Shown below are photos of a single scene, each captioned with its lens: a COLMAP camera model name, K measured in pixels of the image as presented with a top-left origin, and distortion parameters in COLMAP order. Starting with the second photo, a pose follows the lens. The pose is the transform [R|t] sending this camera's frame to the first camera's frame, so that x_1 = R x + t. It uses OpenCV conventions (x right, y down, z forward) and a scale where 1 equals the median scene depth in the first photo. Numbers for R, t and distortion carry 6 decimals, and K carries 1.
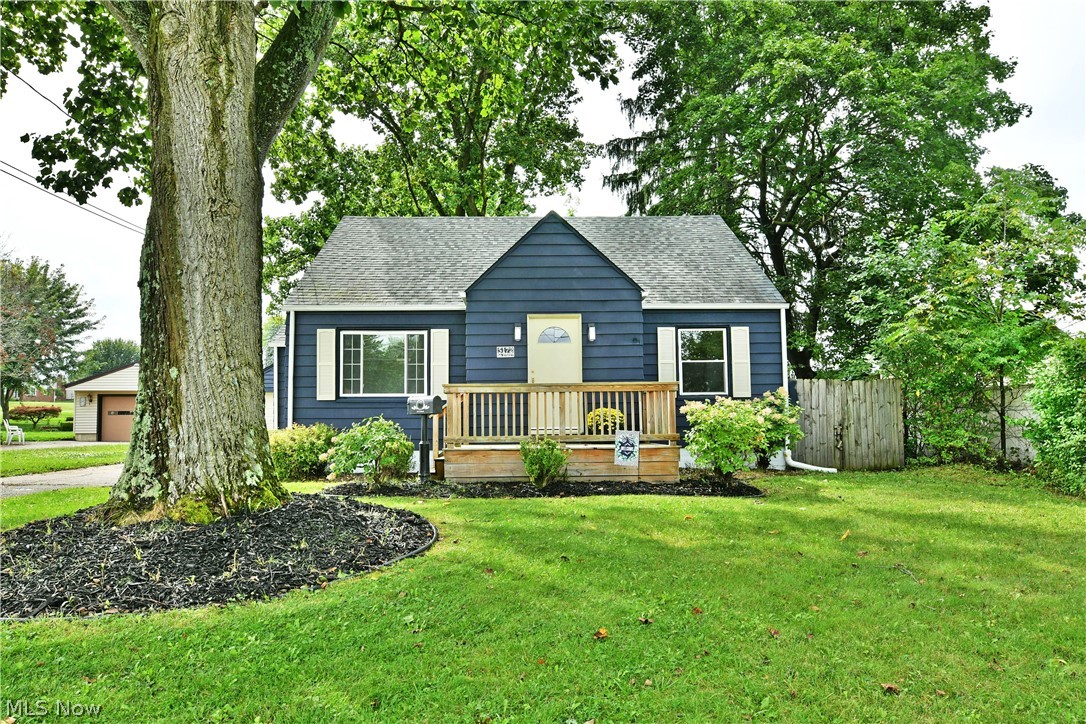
lens RADIAL K [[624.3, 0, 543.0], [0, 624.3, 362.0], [0, 0, 1]] dist [0.000102, 0.000255]
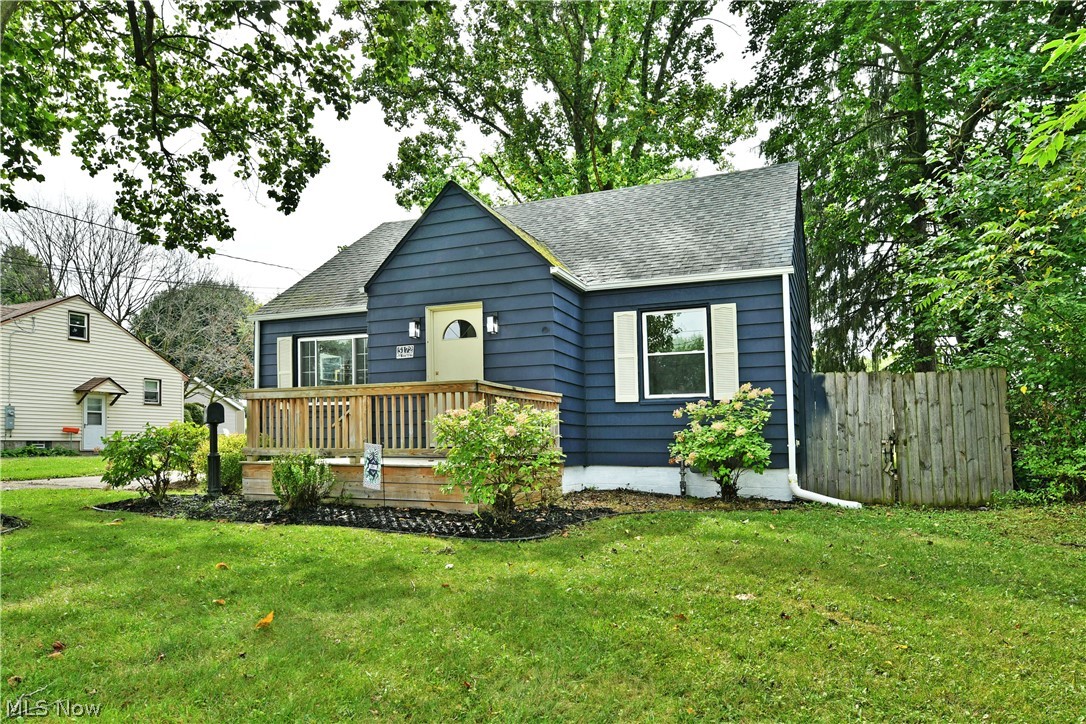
lens RADIAL K [[637.5, 0, 544.4], [0, 637.5, 388.0], [0, 0, 1]] dist [-0.003958, -0.000838]
pose [[0.922454, -0.022932, -0.385426, 0.418807], [0.033239, 0.999245, 0.020099, 0.020709], [0.384674, -0.031351, 0.922520, 0.231124]]
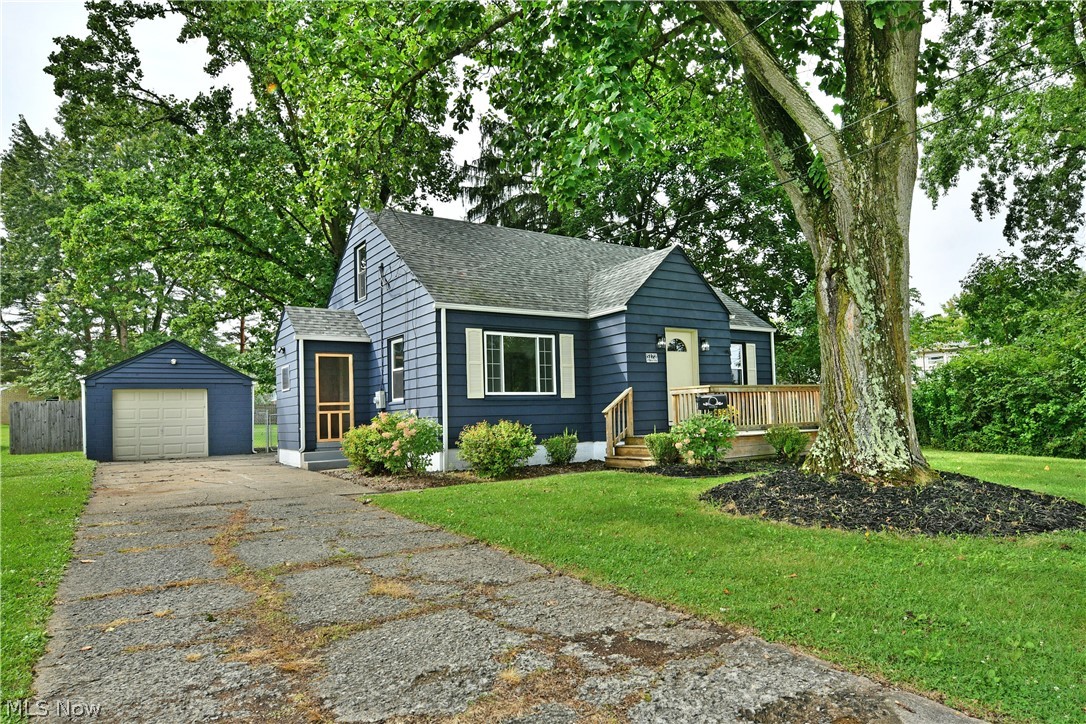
lens RADIAL K [[624.3, 0, 543.0], [0, 624.3, 362.0], [0, 0, 1]] dist [0.000102, 0.000255]
pose [[0.863042, 0.028088, 0.504351, -0.770080], [-0.028756, 0.999566, -0.006459, 0.005086], [-0.504313, -0.008929, 0.863475, 0.062085]]
